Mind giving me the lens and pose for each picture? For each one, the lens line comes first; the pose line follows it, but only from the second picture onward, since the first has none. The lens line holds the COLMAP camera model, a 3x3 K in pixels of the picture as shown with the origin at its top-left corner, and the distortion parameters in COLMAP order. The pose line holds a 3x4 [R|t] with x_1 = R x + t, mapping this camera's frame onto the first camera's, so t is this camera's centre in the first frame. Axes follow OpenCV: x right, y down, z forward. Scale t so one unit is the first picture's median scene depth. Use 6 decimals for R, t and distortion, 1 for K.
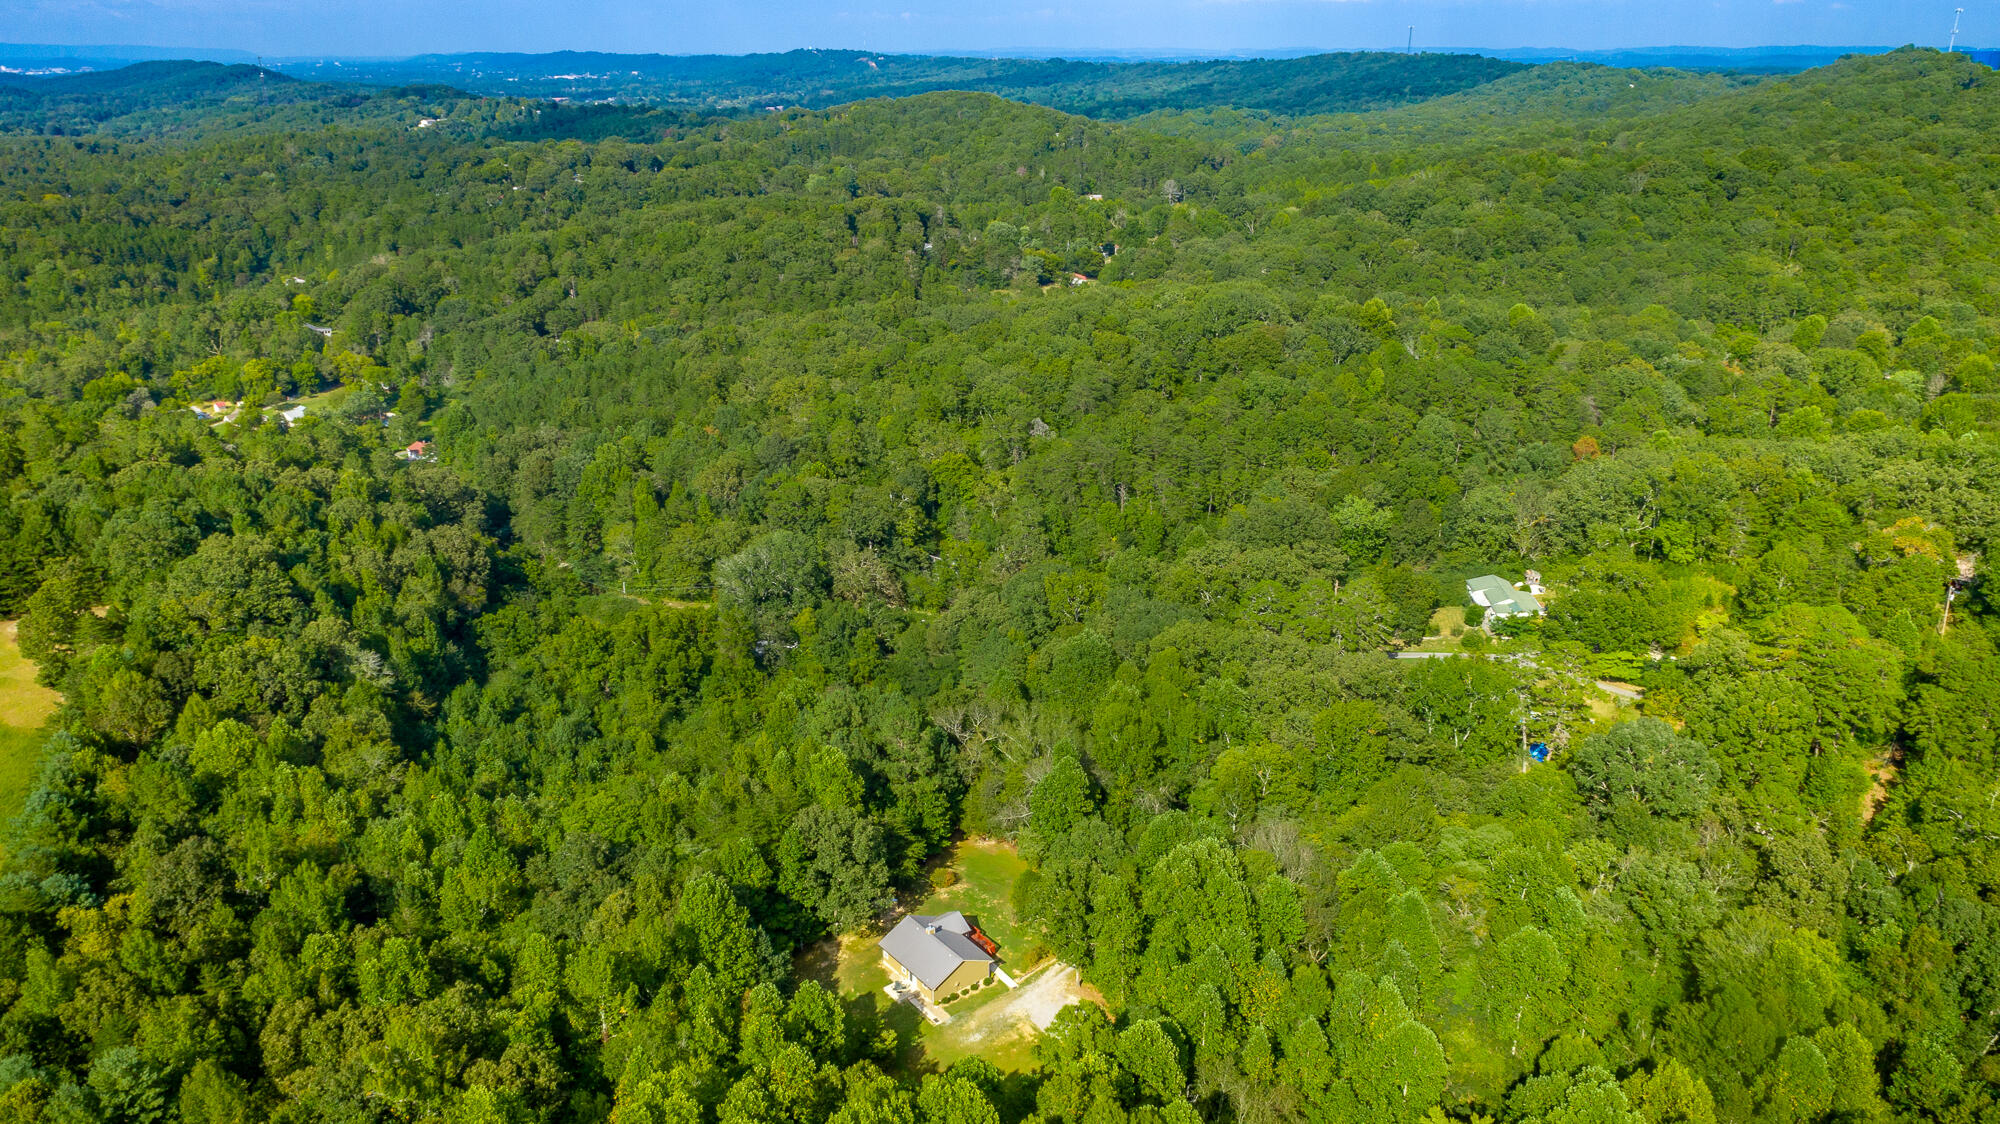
lens RADIAL K [[1381.1, 0, 1000.0], [0, 1381.1, 562.0], [0, 0, 1]] dist [-0.007749, 0.011730]
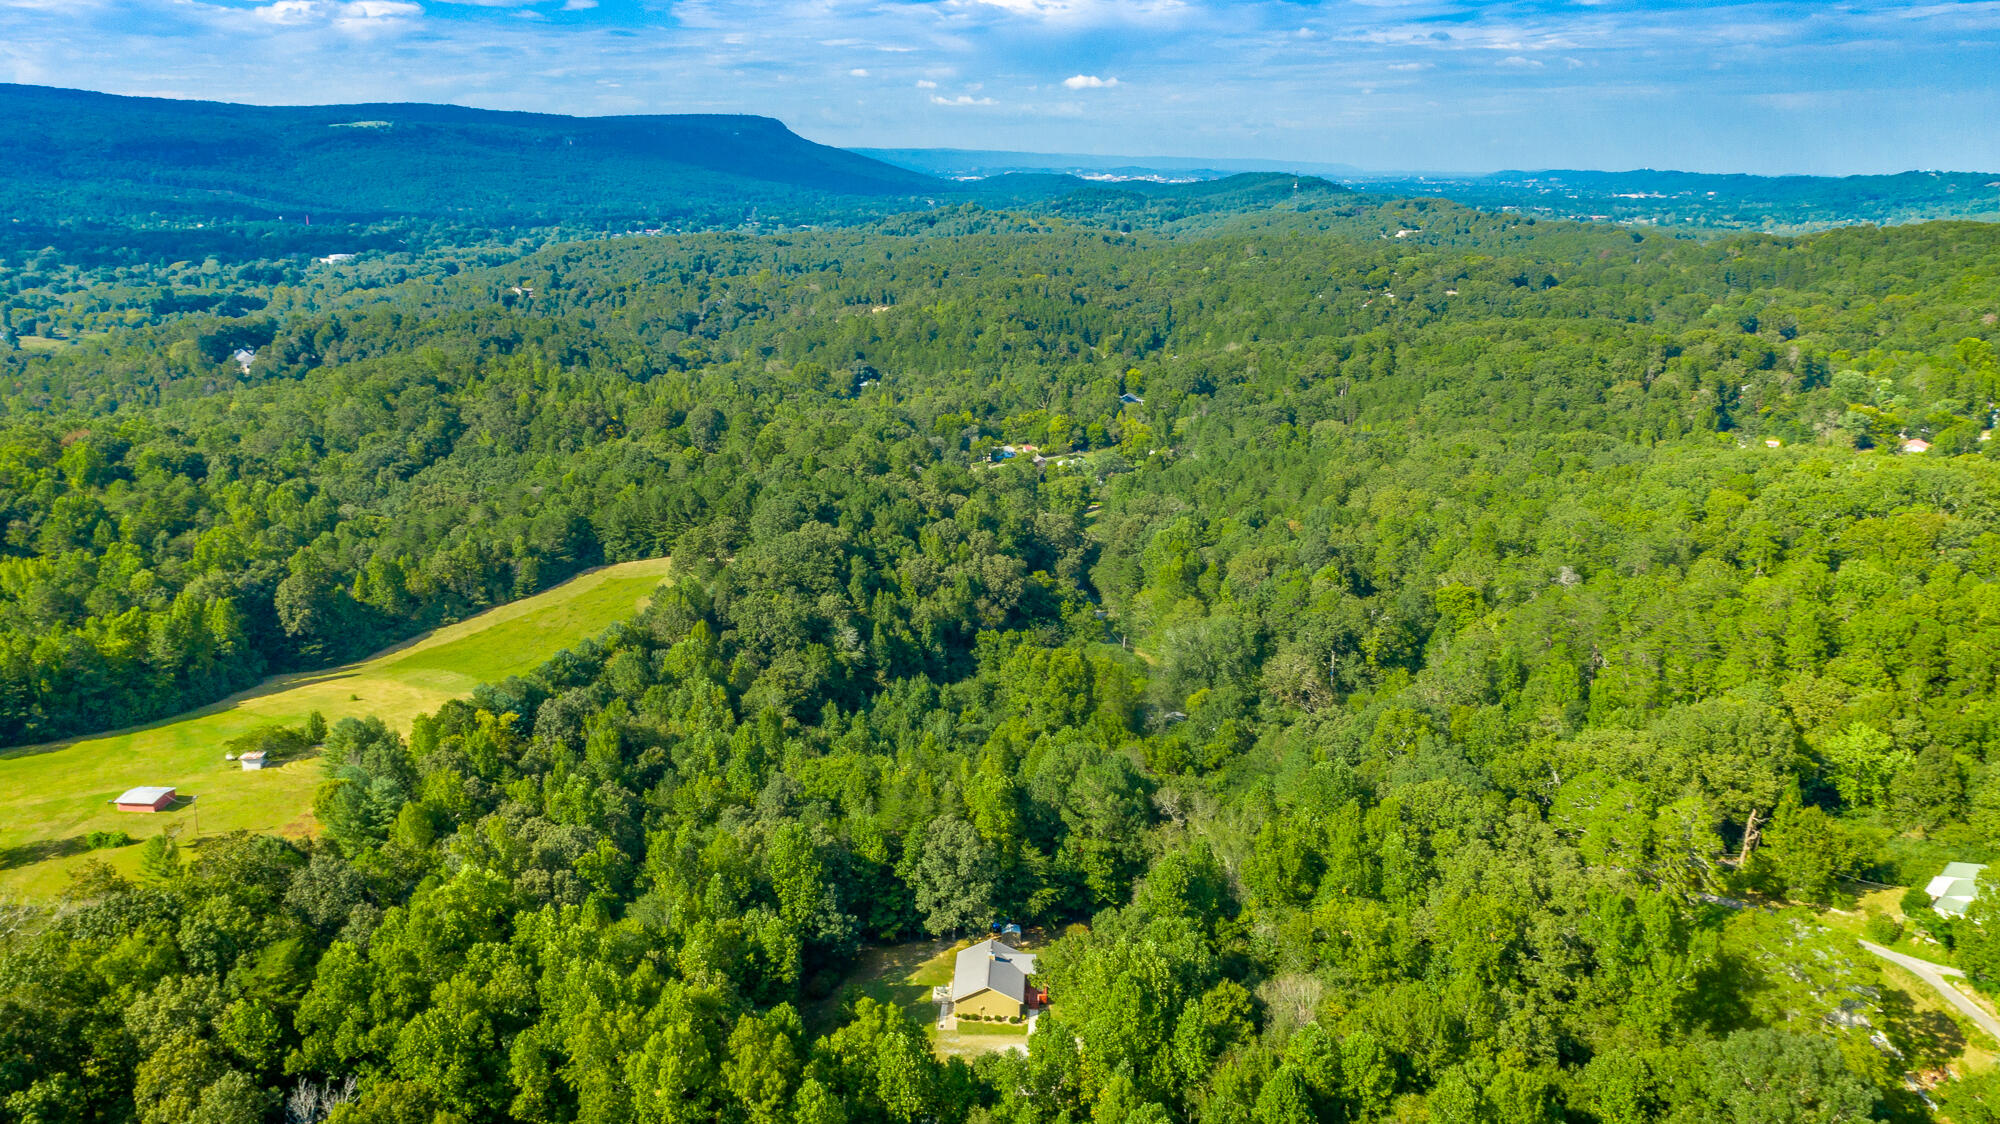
lens RADIAL K [[1412.9, 0, 1002.4], [0, 1412.9, 564.7], [0, 0, 1]] dist [-0.005614, 0.008156]
pose [[0.762235, 0.186966, -0.619711, 0.437959], [-0.236205, 0.971700, 0.002632, -0.027503], [0.602665, 0.144372, 0.784826, 0.067182]]
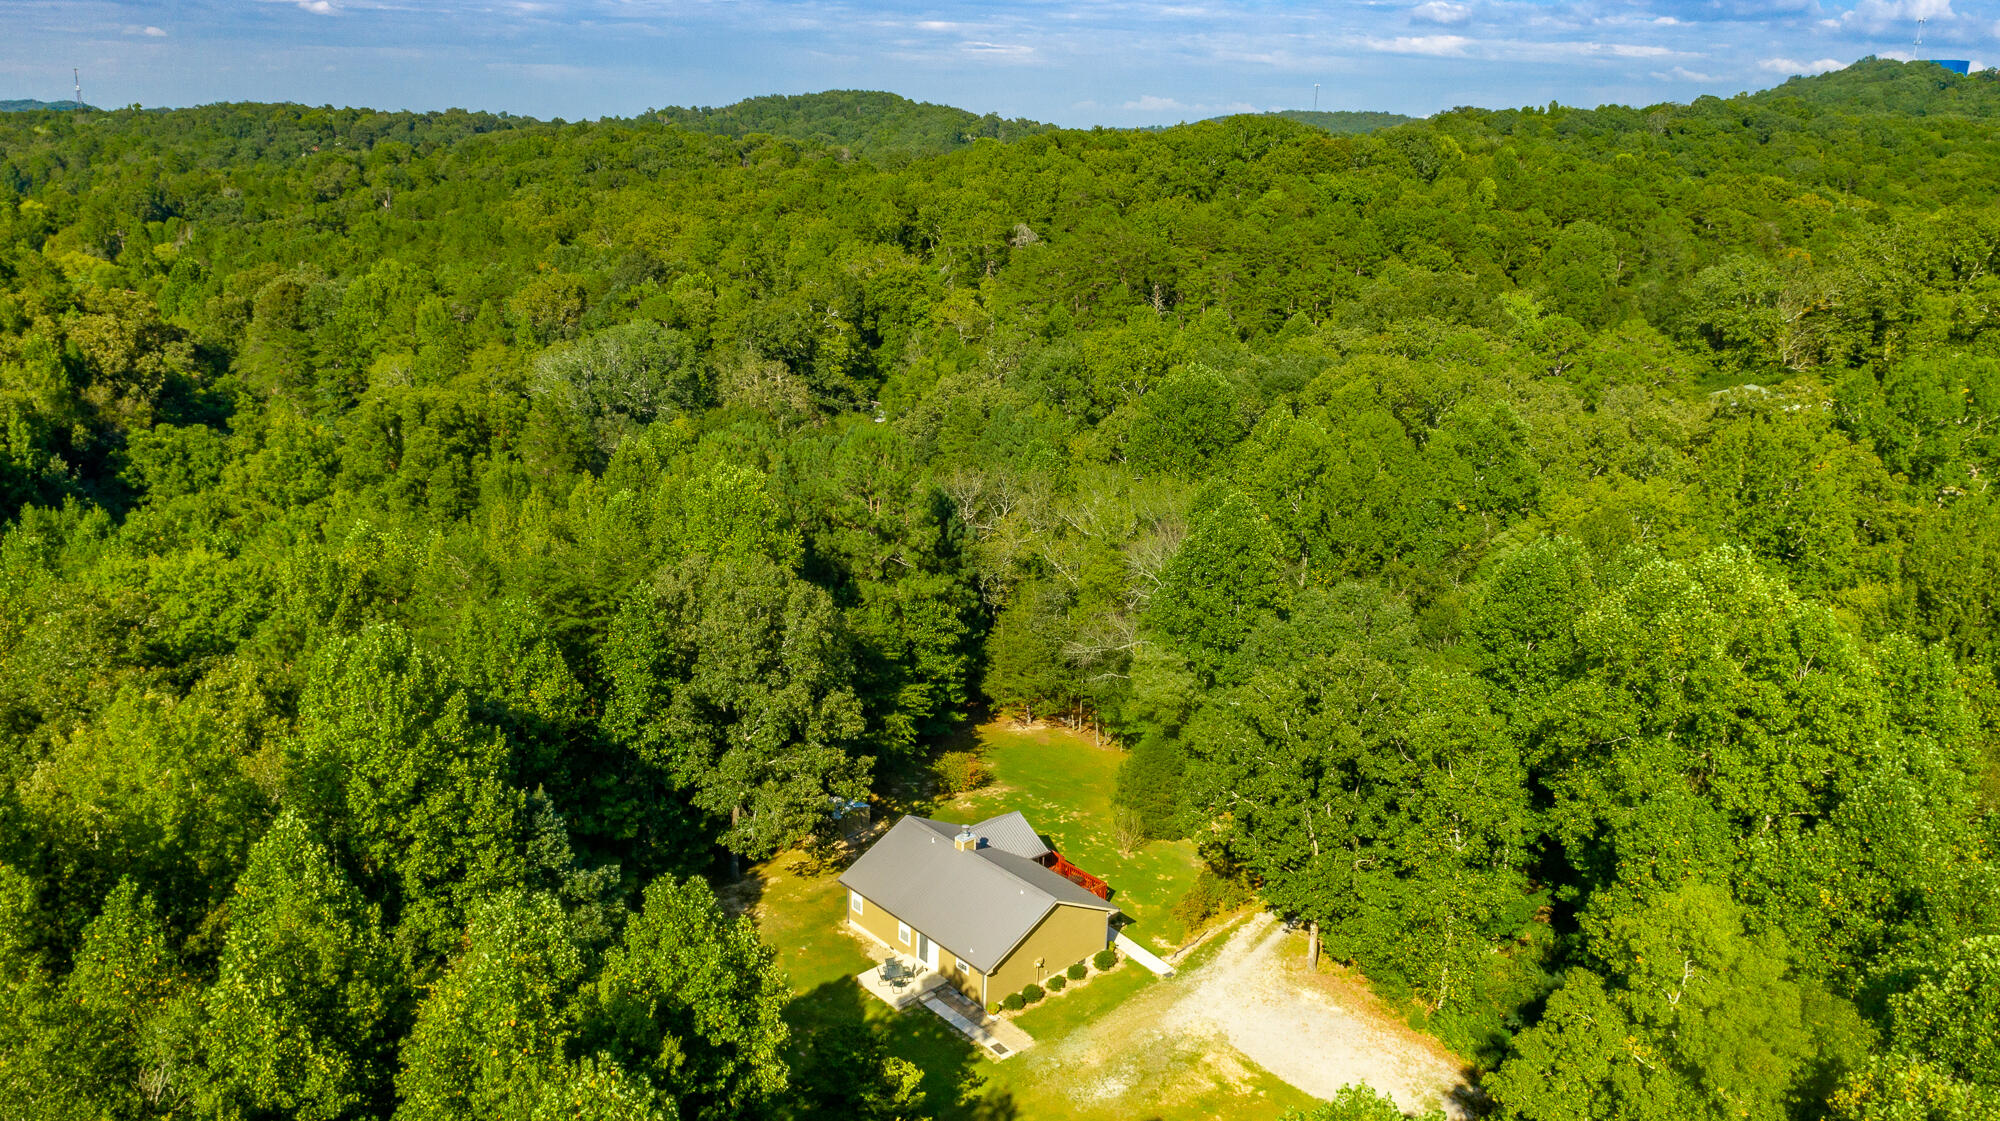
lens RADIAL K [[1412.9, 0, 1002.4], [0, 1412.9, 563.2], [0, 0, 1]] dist [-0.005614, 0.008156]
pose [[0.996173, 0.011522, 0.086636, -0.058047], [-0.005701, 0.997727, -0.067140, 0.157276], [-0.087212, 0.066389, 0.993975, 0.420542]]
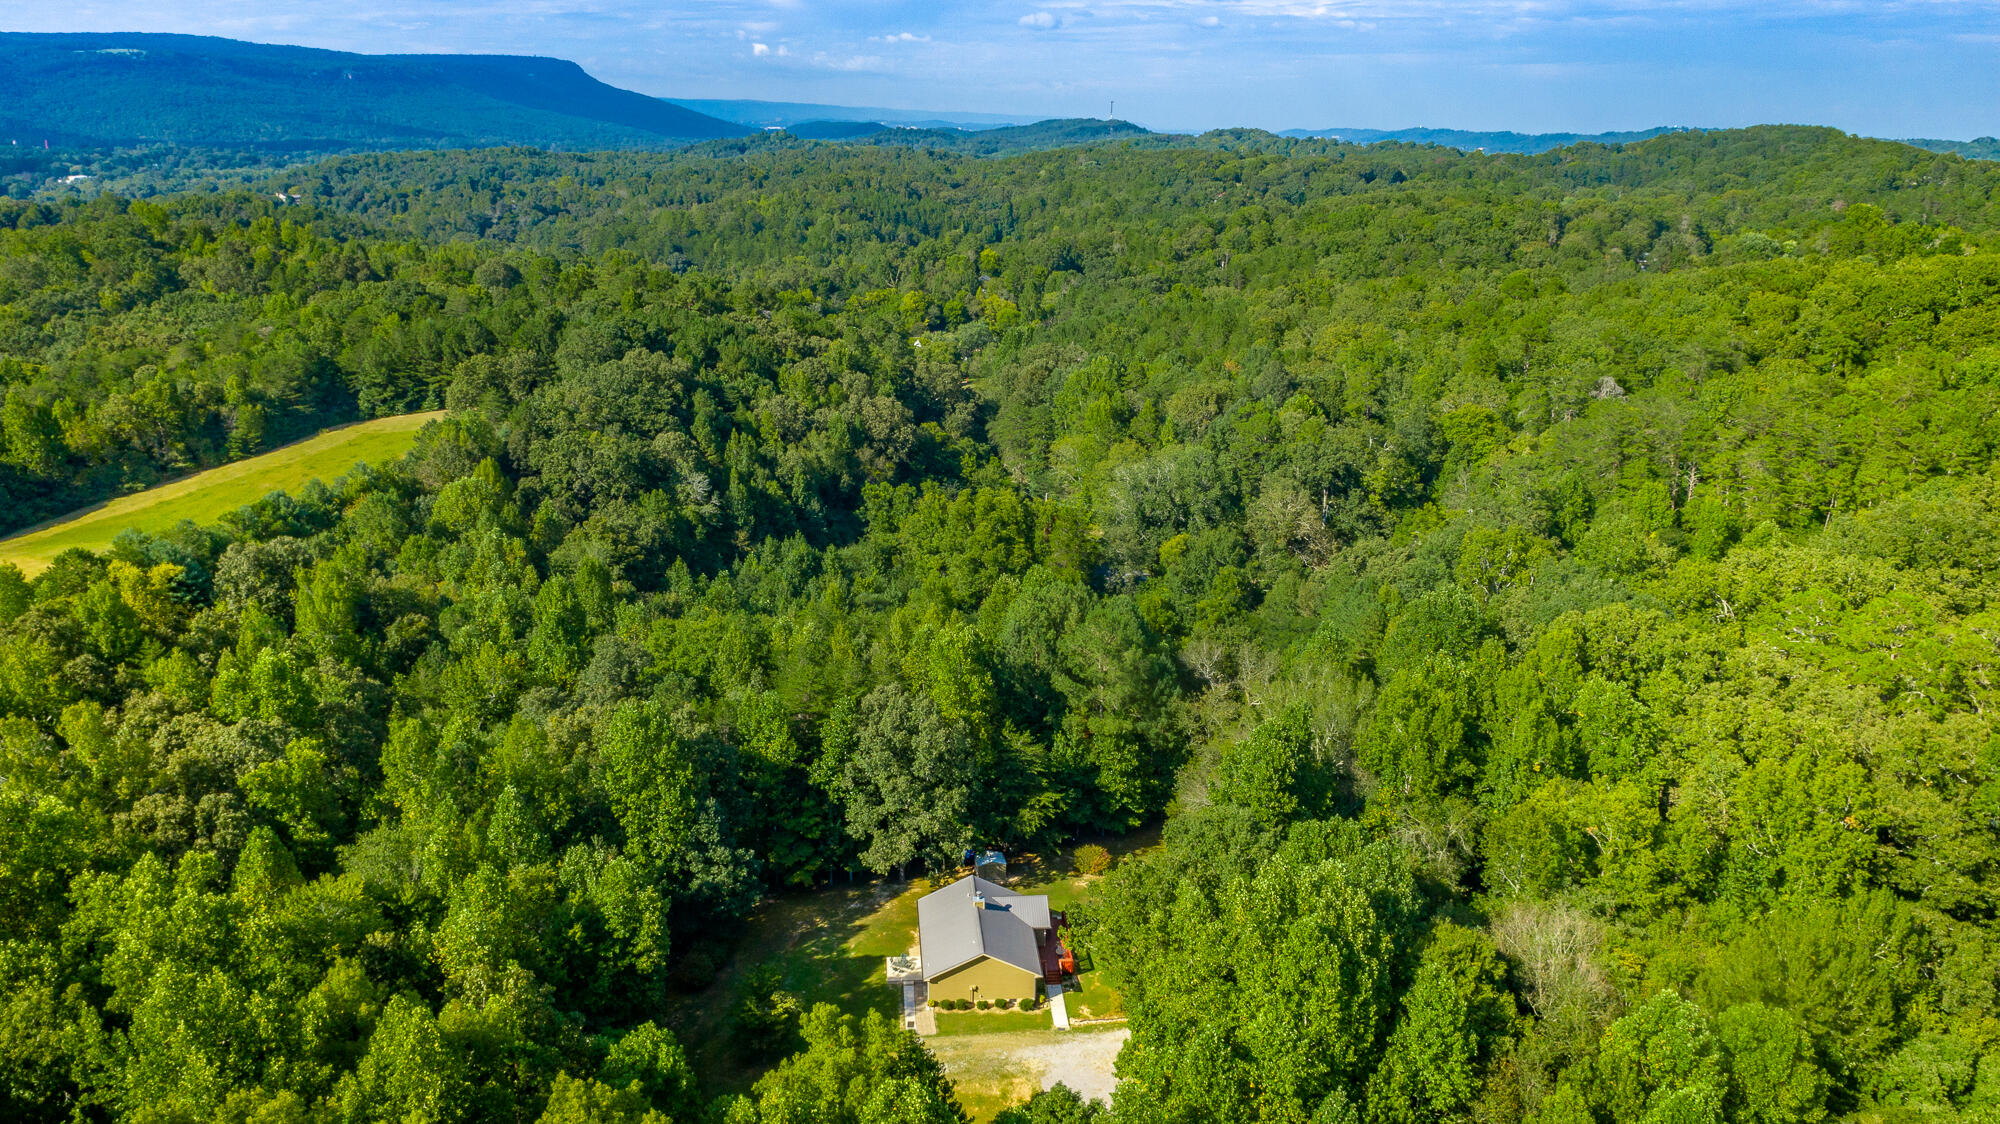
lens RADIAL K [[1381.1, 0, 1000.0], [0, 1381.1, 562.0], [0, 0, 1]] dist [-0.007749, 0.011730]
pose [[0.840940, 0.186381, -0.508018, 0.198871], [-0.212107, 0.977218, 0.007414, 0.074029], [0.497826, 0.101520, 0.861315, 0.309118]]
